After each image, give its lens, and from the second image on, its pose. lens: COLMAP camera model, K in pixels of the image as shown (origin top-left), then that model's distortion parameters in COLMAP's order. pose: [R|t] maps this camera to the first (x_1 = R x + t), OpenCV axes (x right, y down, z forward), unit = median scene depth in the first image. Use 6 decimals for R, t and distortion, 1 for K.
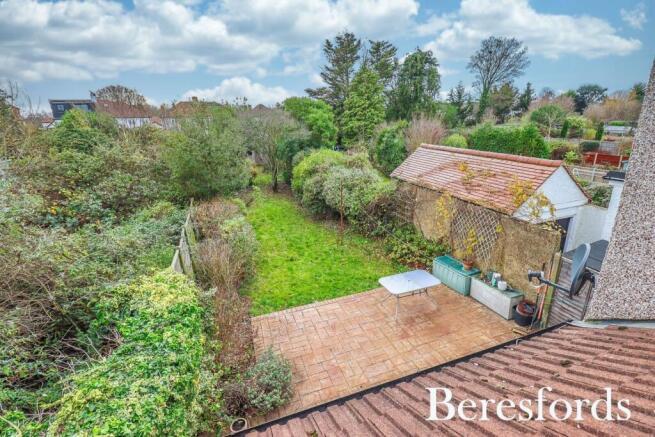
lens RADIAL K [[314.7, 0, 327.5], [0, 314.7, 218.5], [0, 0, 1]] dist [-0.009742, -0.000419]
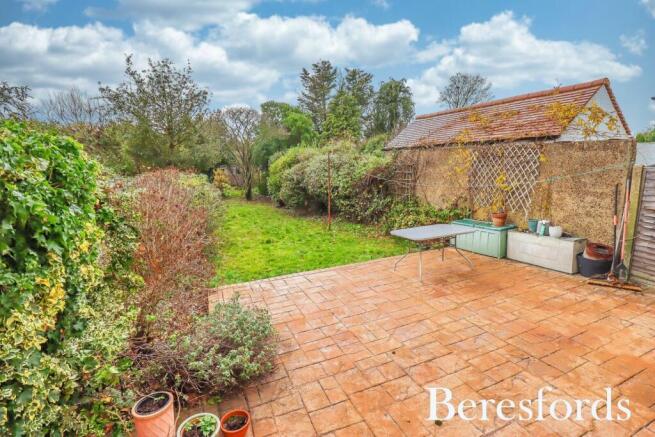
lens RADIAL K [[313.8, 0, 328.7], [0, 313.8, 215.6], [0, 0, 1]] dist [-0.000445, -0.014080]
pose [[0.996248, -0.000918, 0.086536, -0.026768], [0.014057, 0.988382, -0.151341, 0.163574], [-0.085391, 0.151990, 0.984686, 0.177740]]
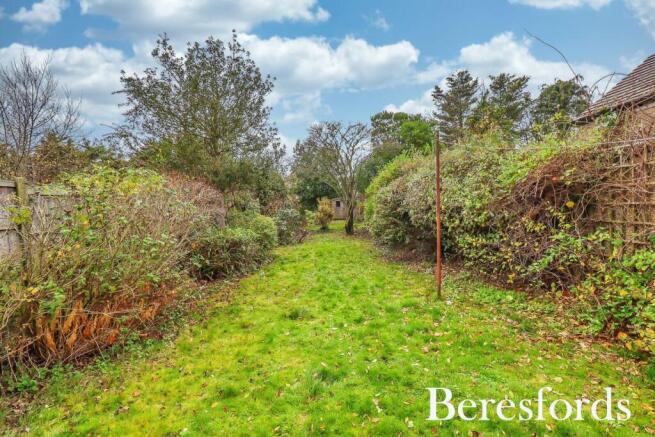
lens RADIAL K [[313.8, 0, 328.7], [0, 313.8, 215.6], [0, 0, 1]] dist [-0.000445, -0.014080]
pose [[0.941865, 0.015647, -0.335628, 0.044256], [-0.104297, 0.963186, -0.247781, 0.090794], [0.319395, 0.268381, 0.908823, 0.558941]]
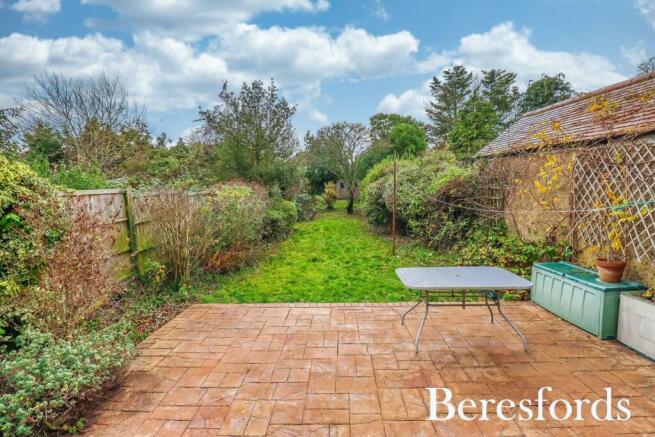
lens RADIAL K [[310.5, 0, 325.6], [0, 310.5, 213.1], [0, 0, 1]] dist [-0.000156, -0.013967]
pose [[0.932283, 0.057049, -0.357202, 0.141670], [-0.126831, 0.976349, -0.175089, 0.128786], [0.338765, 0.208537, 0.917470, 0.285151]]
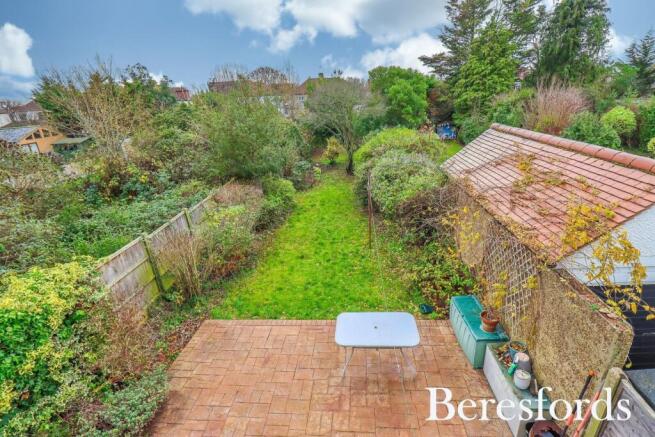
lens RADIAL K [[311.3, 0, 322.4], [0, 311.3, 216.5], [0, 0, 1]] dist [-0.001167, -0.011899]
pose [[0.909762, 0.120058, -0.397390, 0.239545], [-0.090937, 0.991653, 0.091408, -0.059686], [0.405047, -0.047022, 0.913086, 0.199837]]
